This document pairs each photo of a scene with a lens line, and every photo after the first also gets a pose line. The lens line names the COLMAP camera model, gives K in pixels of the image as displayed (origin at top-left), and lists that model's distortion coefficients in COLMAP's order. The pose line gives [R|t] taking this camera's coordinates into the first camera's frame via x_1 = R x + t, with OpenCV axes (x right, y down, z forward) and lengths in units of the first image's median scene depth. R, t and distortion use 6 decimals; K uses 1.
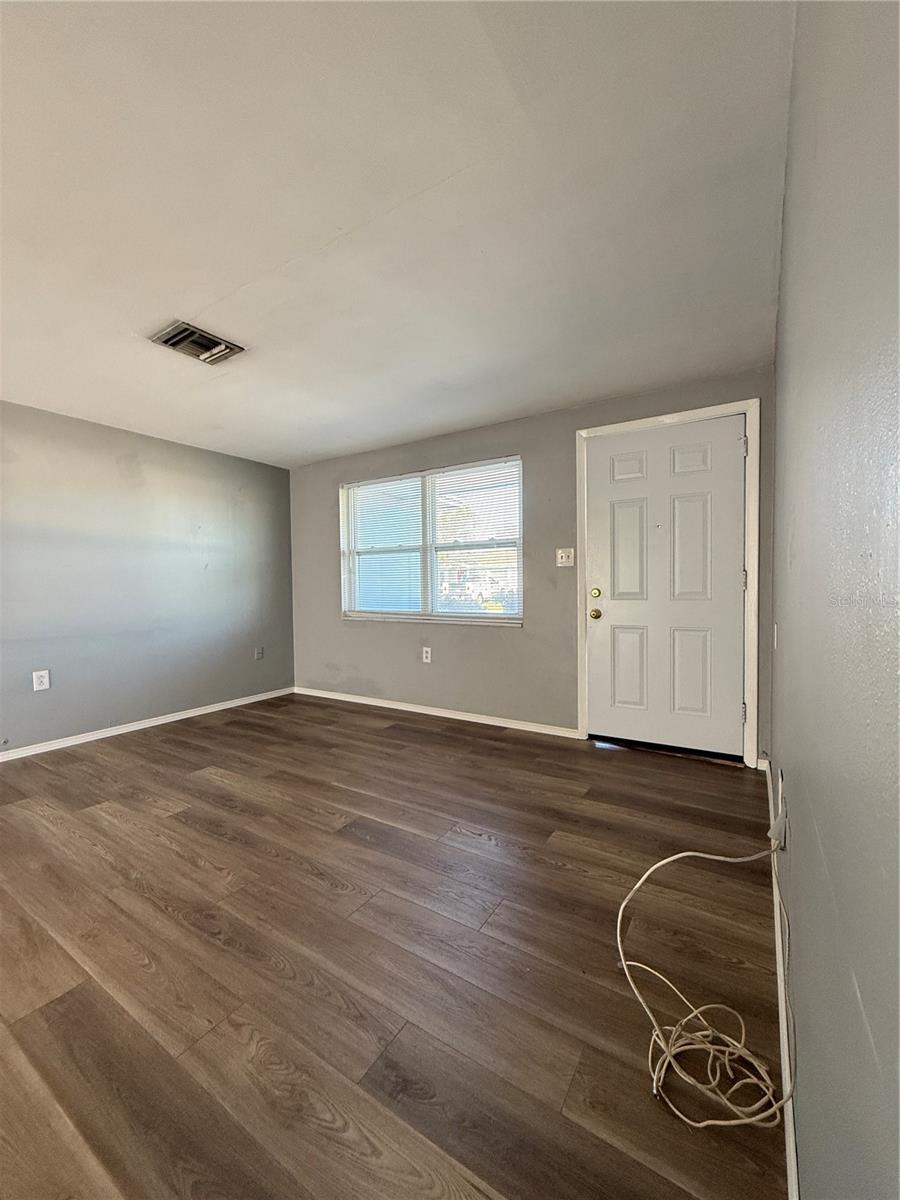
lens RADIAL K [[479.7, 0, 455.3], [0, 479.7, 600.9], [0, 0, 1]] dist [-0.000338, 0.000221]
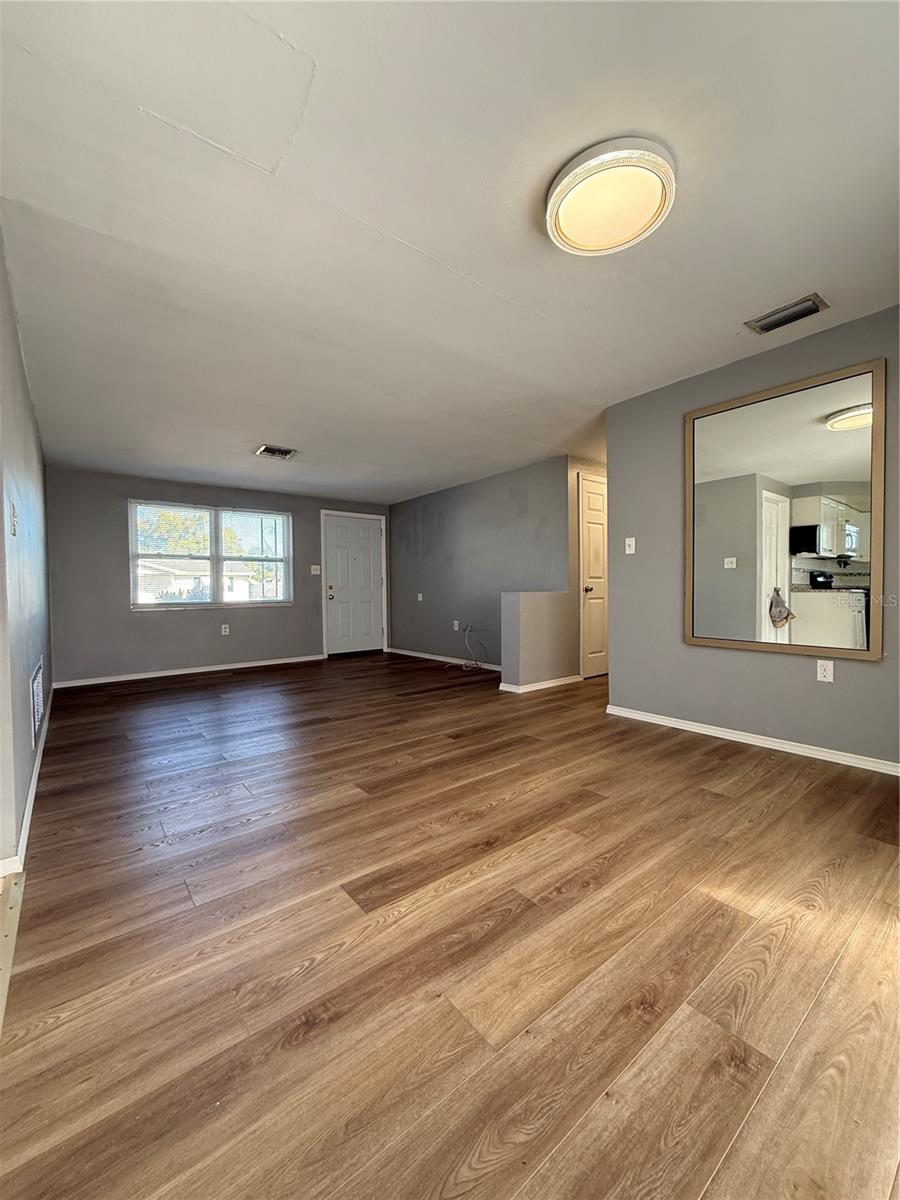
lens RADIAL K [[479.7, 0, 448.3], [0, 479.7, 596.4], [0, 0, 1]] dist [-0.000338, 0.000221]
pose [[0.338008, -0.000685, 0.941143, -1.235279], [0.047978, 0.998712, -0.016505, 0.065962], [-0.939919, 0.050733, 0.337606, -0.161990]]
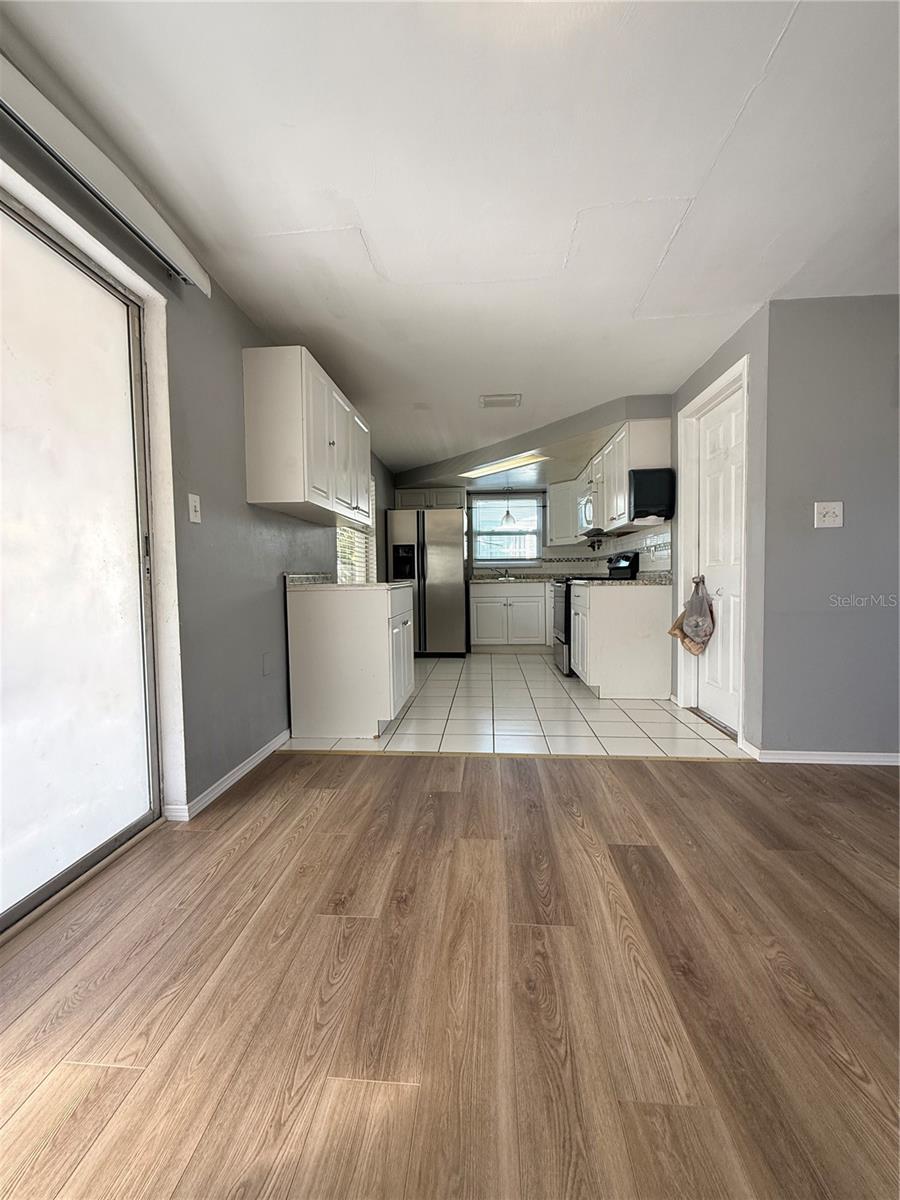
lens RADIAL K [[479.7, 0, 453.3], [0, 479.7, 596.1], [0, 0, 1]] dist [-0.000338, 0.000221]
pose [[0.462859, 0.050283, -0.885004, -0.626617], [-0.035344, 0.998643, 0.038255, 0.057485], [0.885727, 0.013573, 0.464008, -0.297104]]
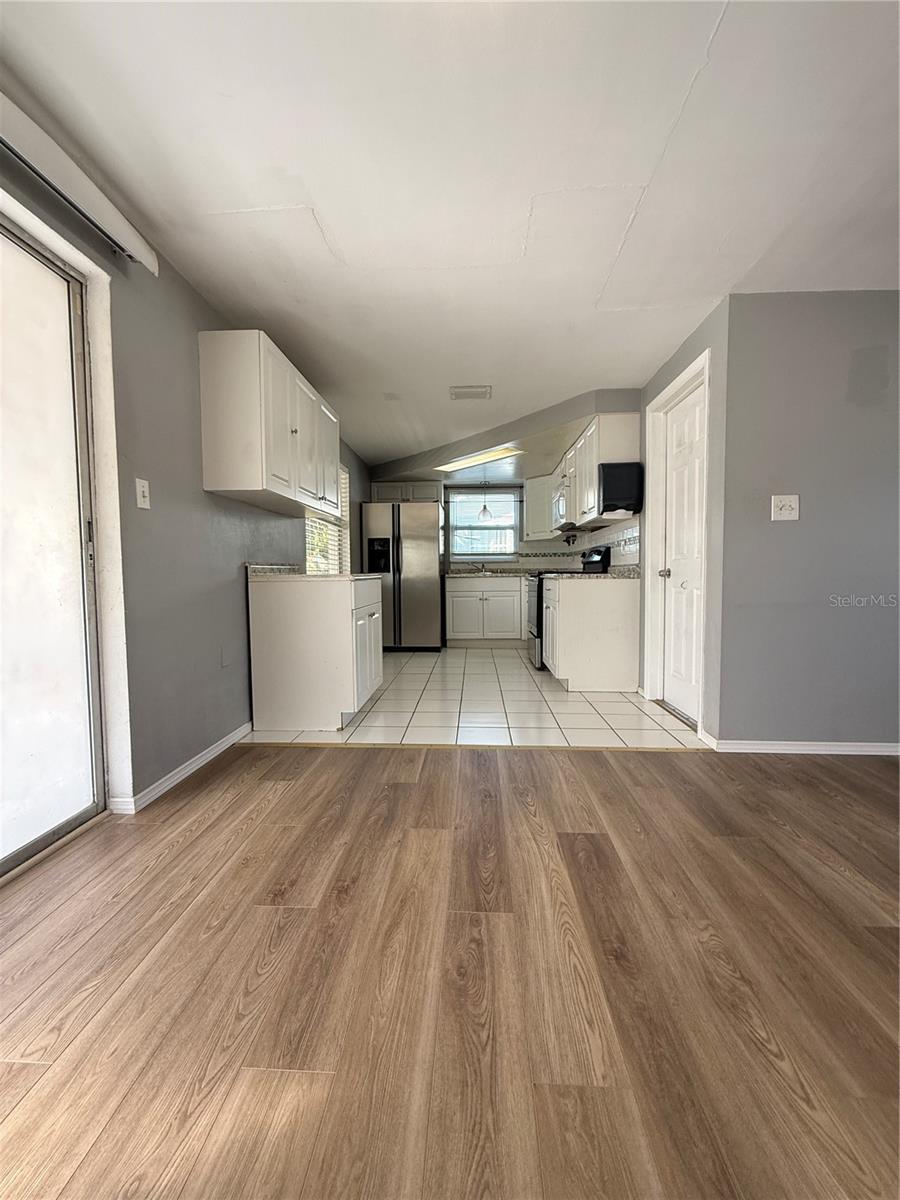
lens RADIAL K [[479.7, 0, 453.2], [0, 479.7, 596.0], [0, 0, 1]] dist [-0.000338, 0.000221]
pose [[0.488059, 0.058240, -0.870865, -0.615108], [-0.040902, 0.998201, 0.043833, 0.064088], [0.871852, 0.014227, 0.489563, -0.267650]]
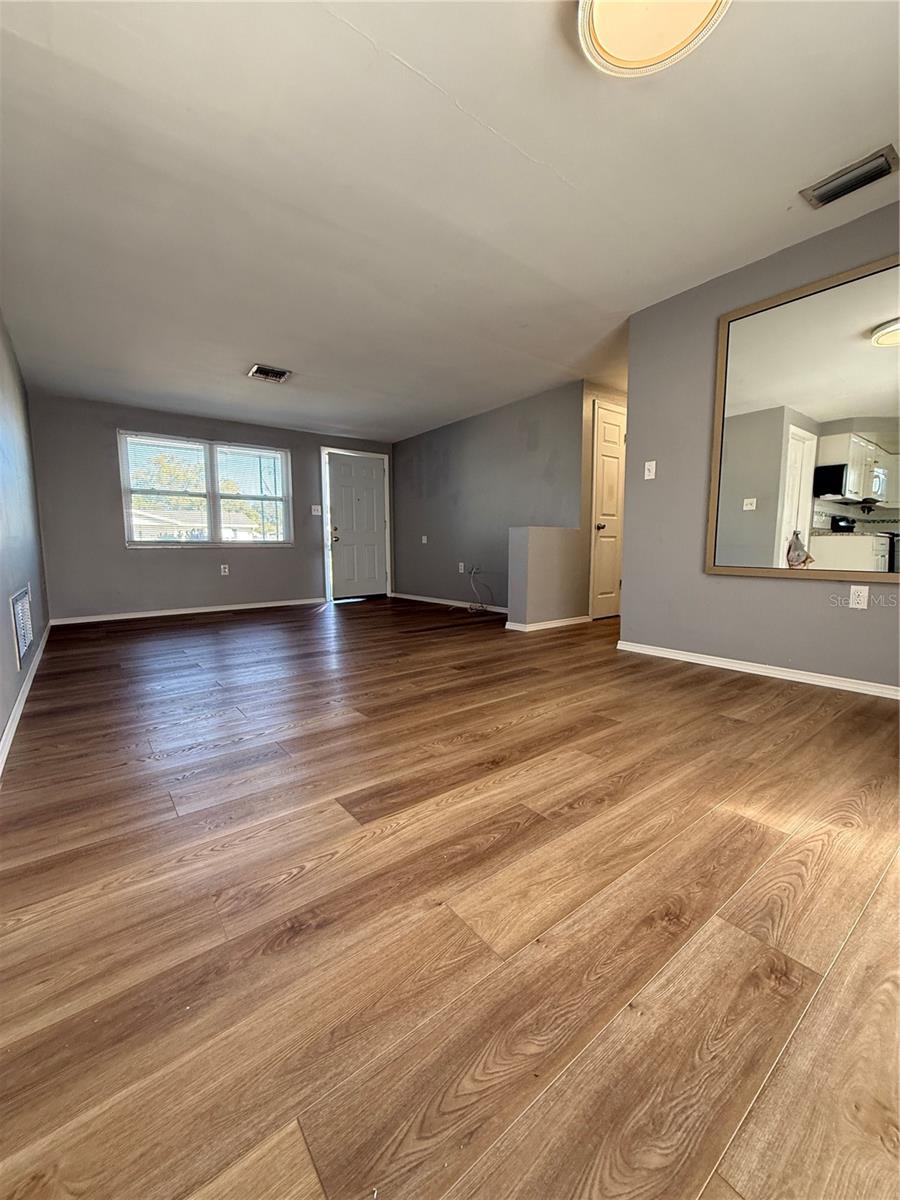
lens RADIAL K [[479.7, 0, 449.0], [0, 479.7, 598.6], [0, 0, 1]] dist [-0.000338, 0.000221]
pose [[0.346873, -0.086473, 0.933917, -1.194129], [0.040220, 0.996196, 0.077301, 0.113974], [-0.937049, 0.010748, 0.349032, -0.145120]]
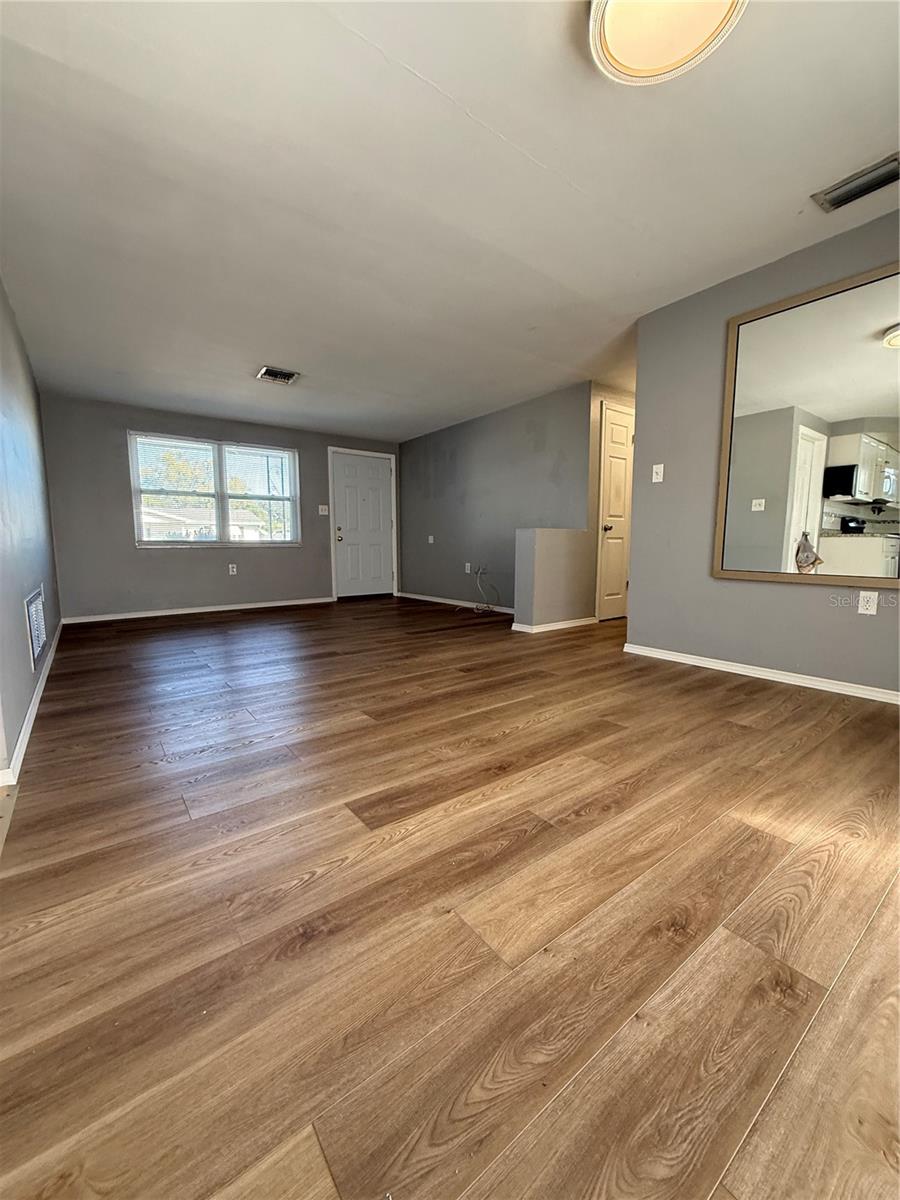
lens RADIAL K [[479.7, 0, 448.8], [0, 479.7, 598.4], [0, 0, 1]] dist [-0.000338, 0.000221]
pose [[0.358269, -0.089425, 0.929326, -1.197614], [0.037093, 0.995980, 0.081539, 0.105582], [-0.932881, 0.005258, 0.360146, -0.144224]]
